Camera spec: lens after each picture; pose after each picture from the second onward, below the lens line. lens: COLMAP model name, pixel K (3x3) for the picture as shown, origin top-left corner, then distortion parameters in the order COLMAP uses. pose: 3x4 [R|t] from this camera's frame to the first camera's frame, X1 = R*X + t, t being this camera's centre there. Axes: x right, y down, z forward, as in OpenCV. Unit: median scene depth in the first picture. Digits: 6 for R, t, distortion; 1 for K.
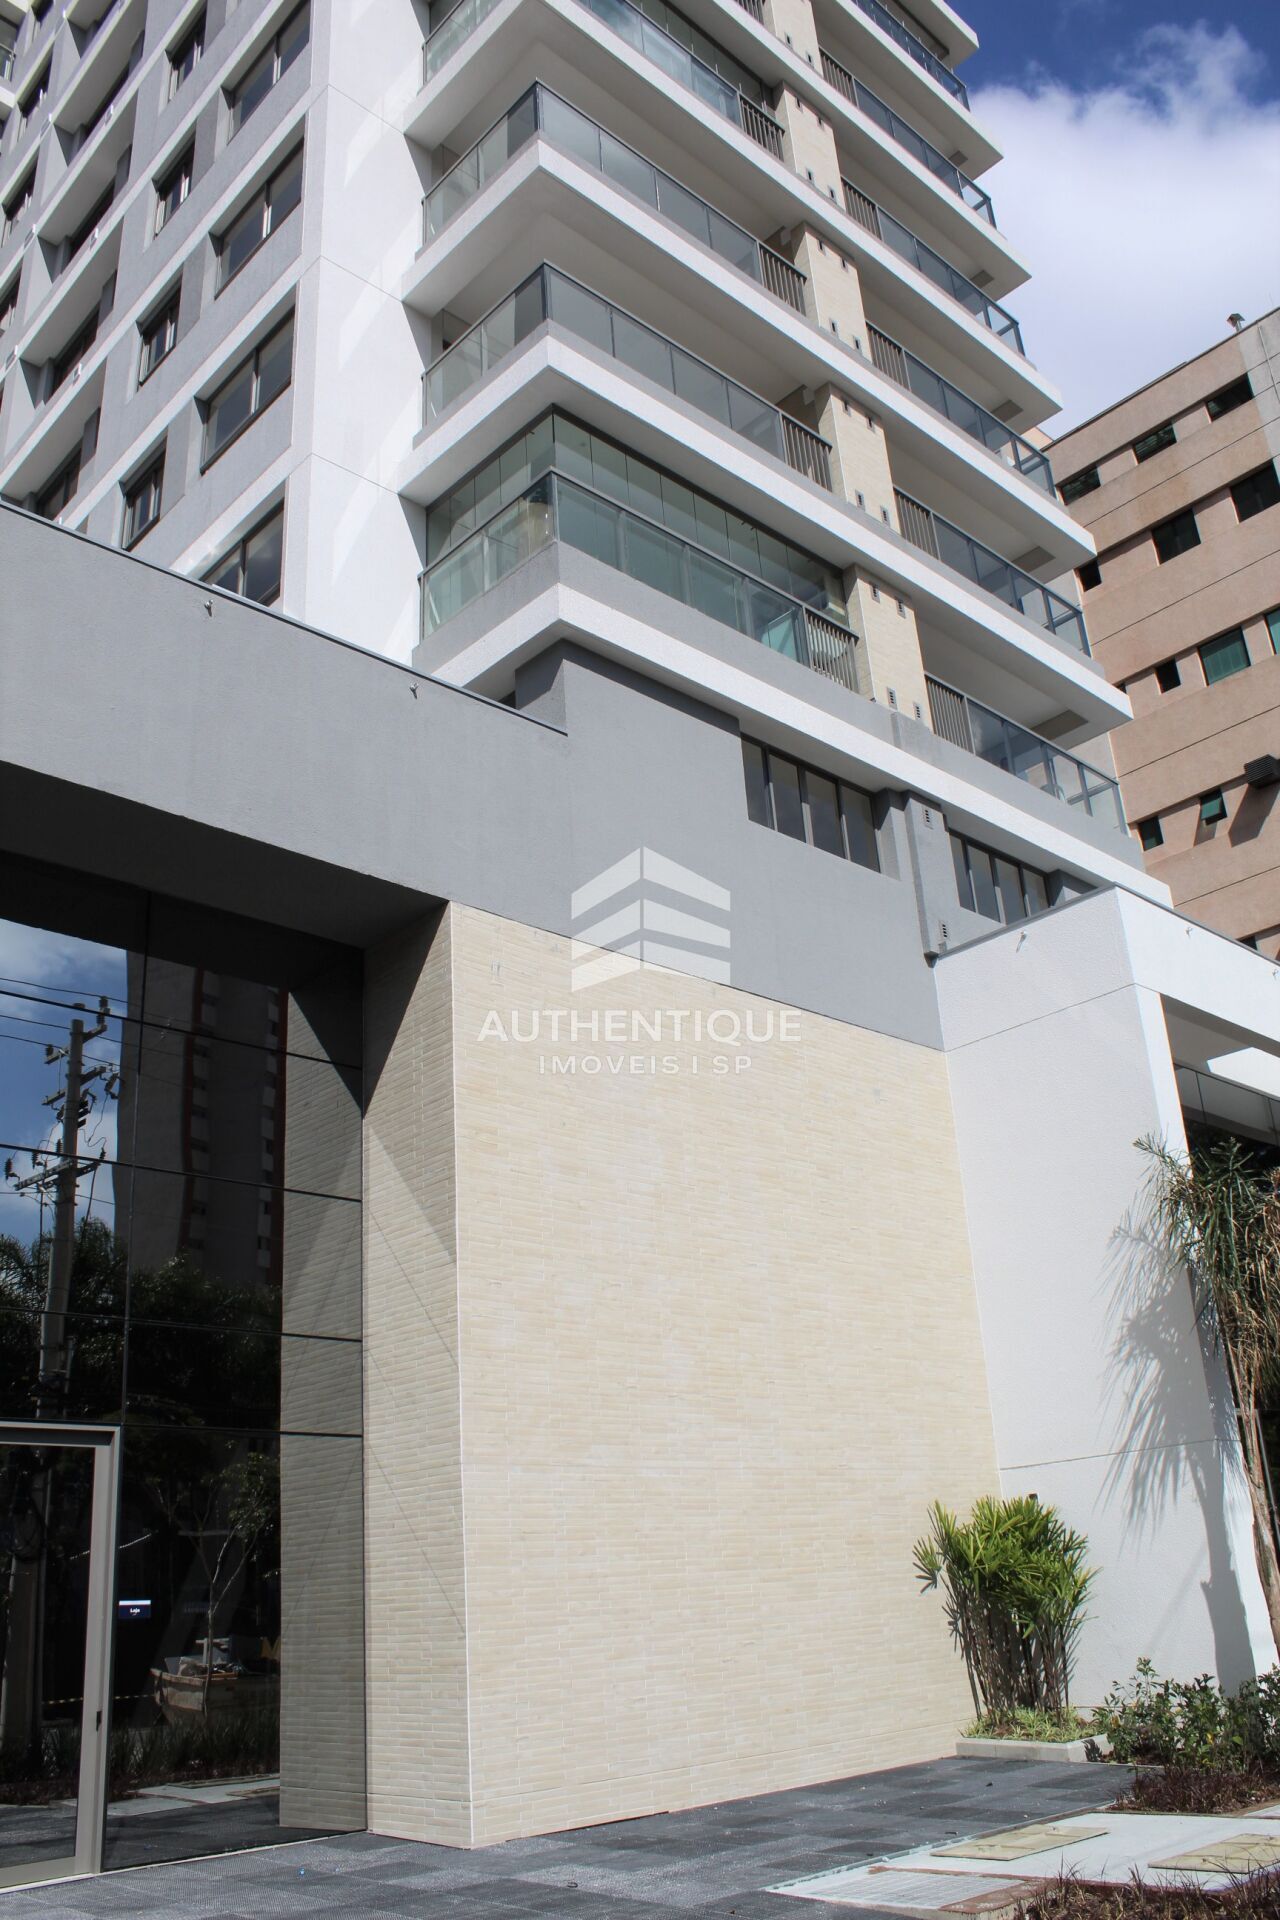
lens RADIAL K [[1601.0, 0, 634.6], [0, 1601.0, 947.5], [0, 0, 1]] dist [-0.165068, 0.145656]
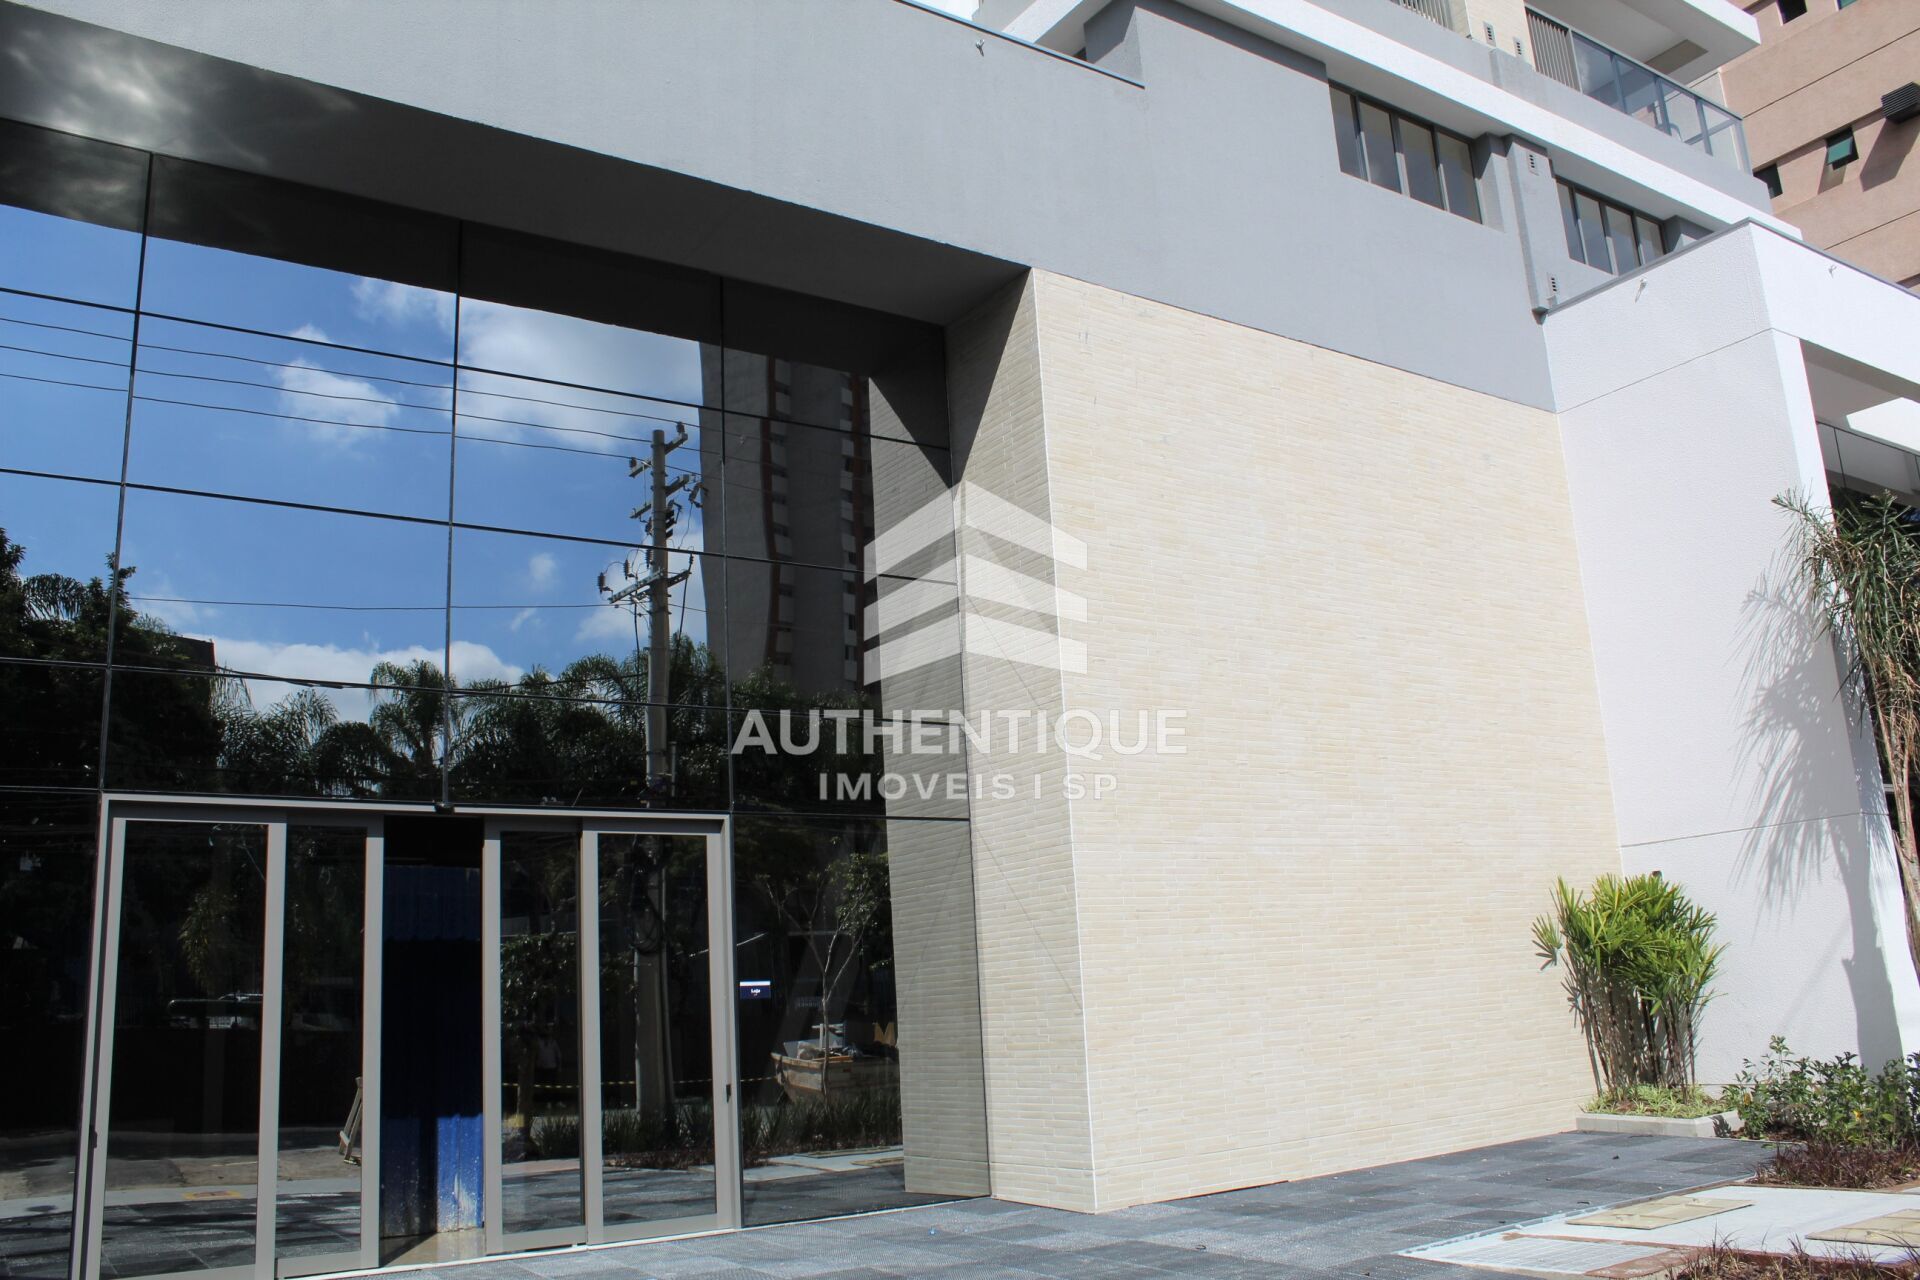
lens RADIAL K [[1601.0, 0, 972.0], [0, 1601.0, 626.2], [0, 0, 1]] dist [-0.165068, 0.145656]
pose [[0.988306, -0.031217, -0.149252, -0.016060], [0.055898, 0.984849, 0.164155, 0.023699], [0.141866, -0.170579, 0.975078, 0.035803]]
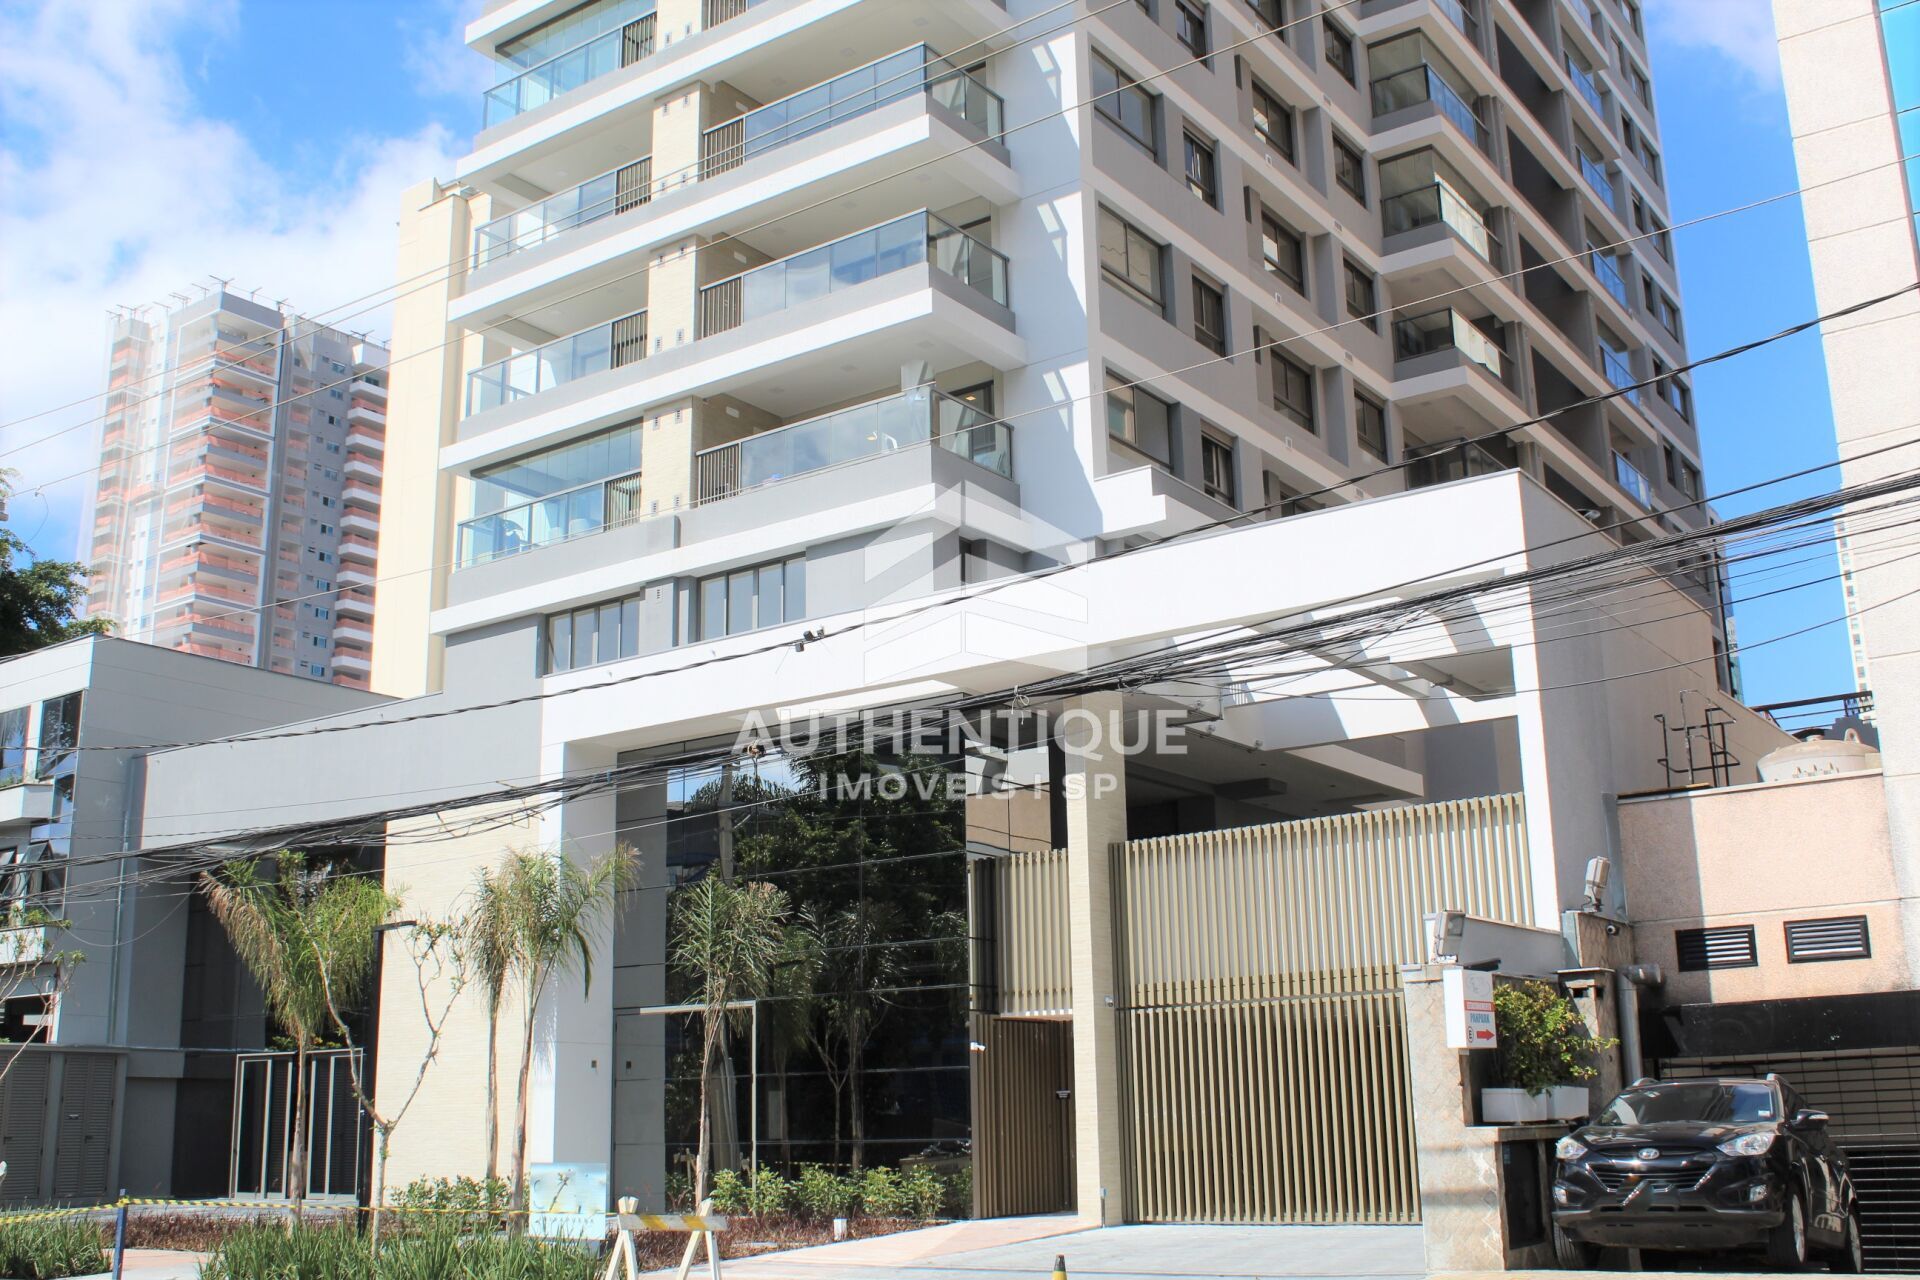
lens RADIAL K [[1875.1, 0, 960.0], [0, 1875.1, 640.0], [0, 0, 1]] dist [-0.127834, 0.110230]
pose [[0.207448, -0.192043, -0.959211, 2.560438], [0.390611, 0.915242, -0.098762, 0.313807], [0.896877, -0.354190, 0.264879, 1.098836]]
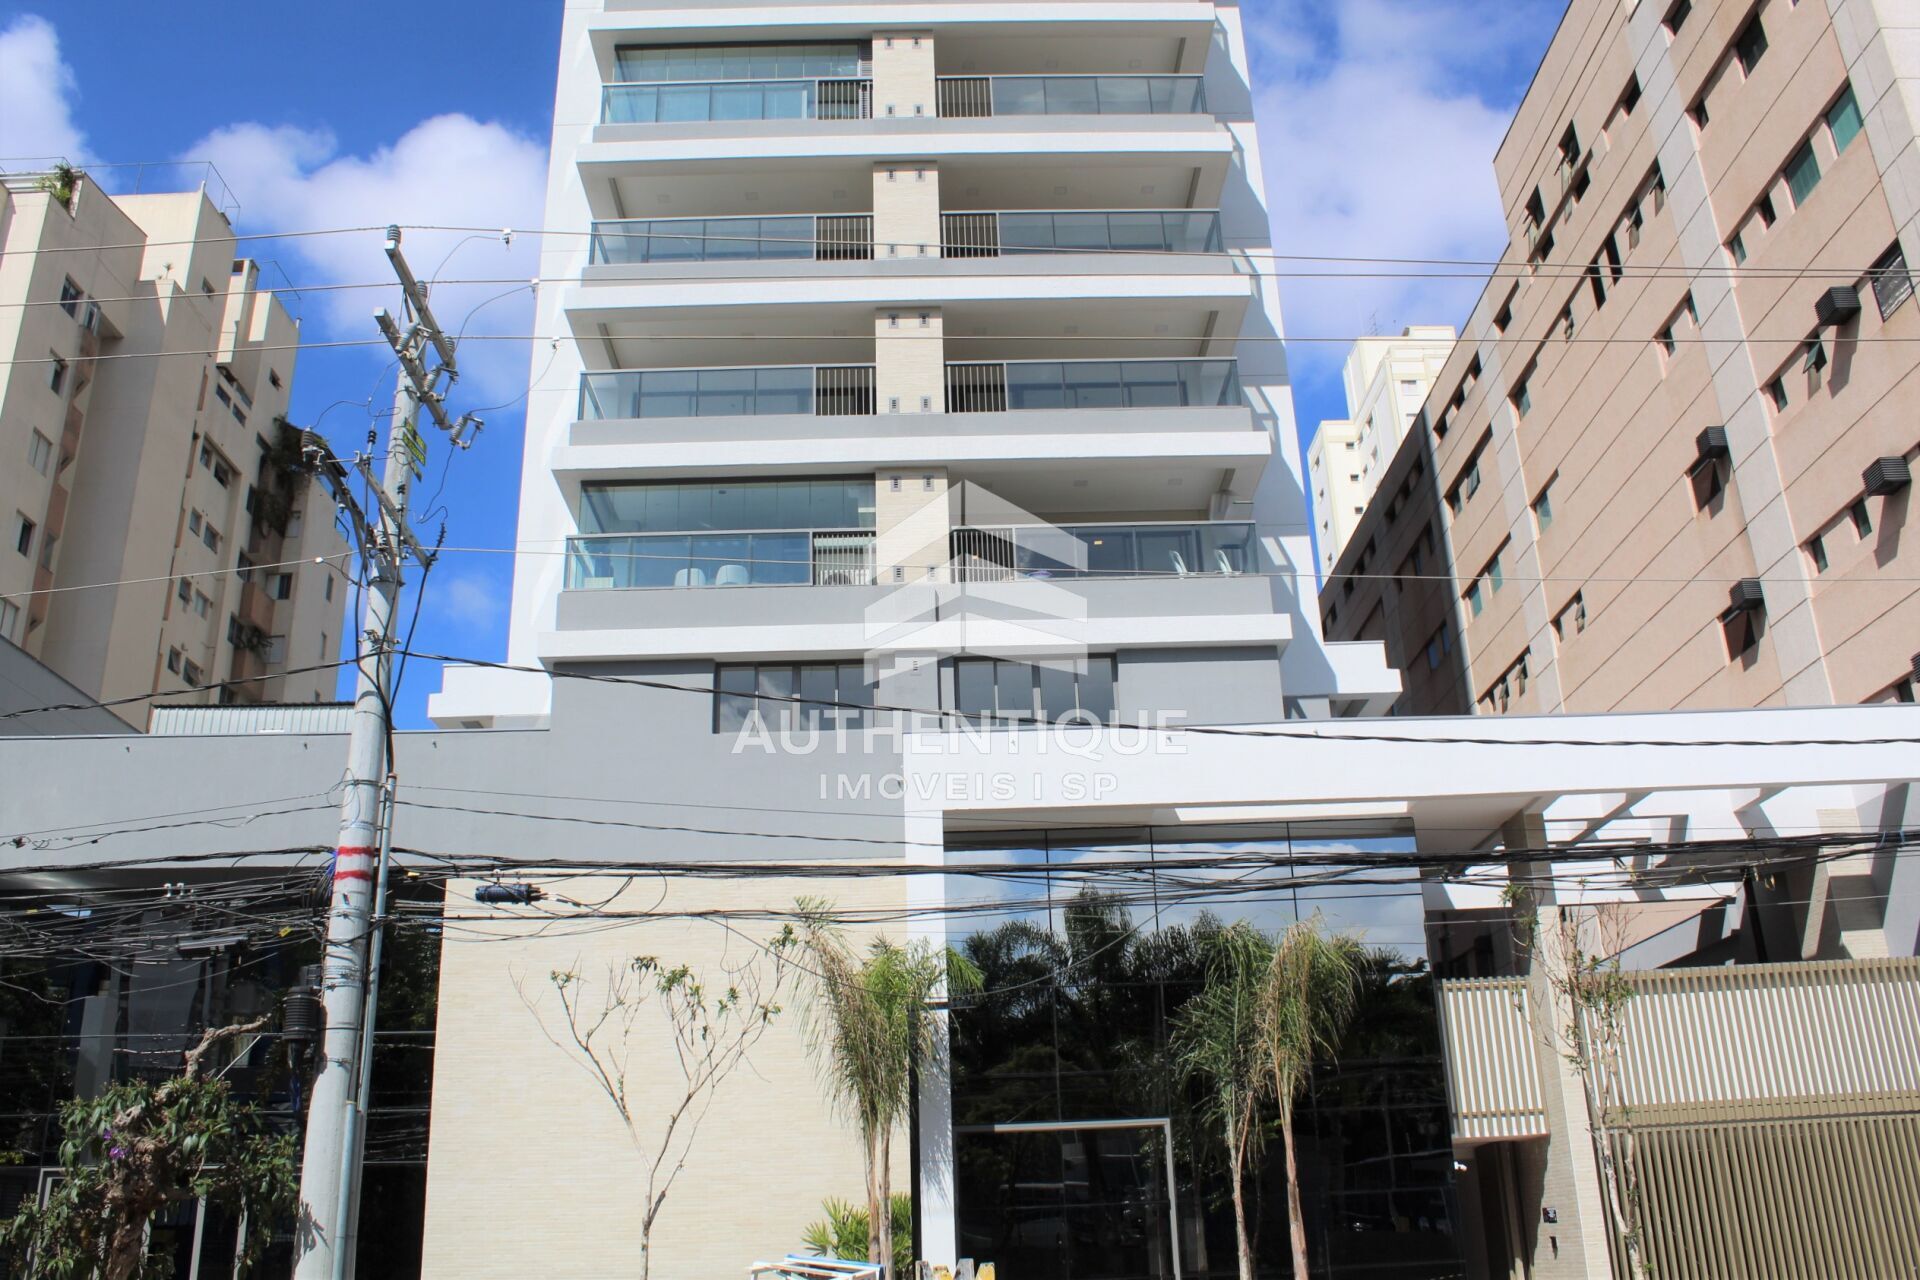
lens RADIAL K [[1601.0, 0, 972.0], [0, 1601.0, 626.2], [0, 0, 1]] dist [-0.165068, 0.145656]
pose [[0.742090, -0.214724, -0.634977, 1.468718], [0.249635, 0.967690, -0.035489, -0.079393], [0.622081, -0.132176, 0.771716, 0.037259]]
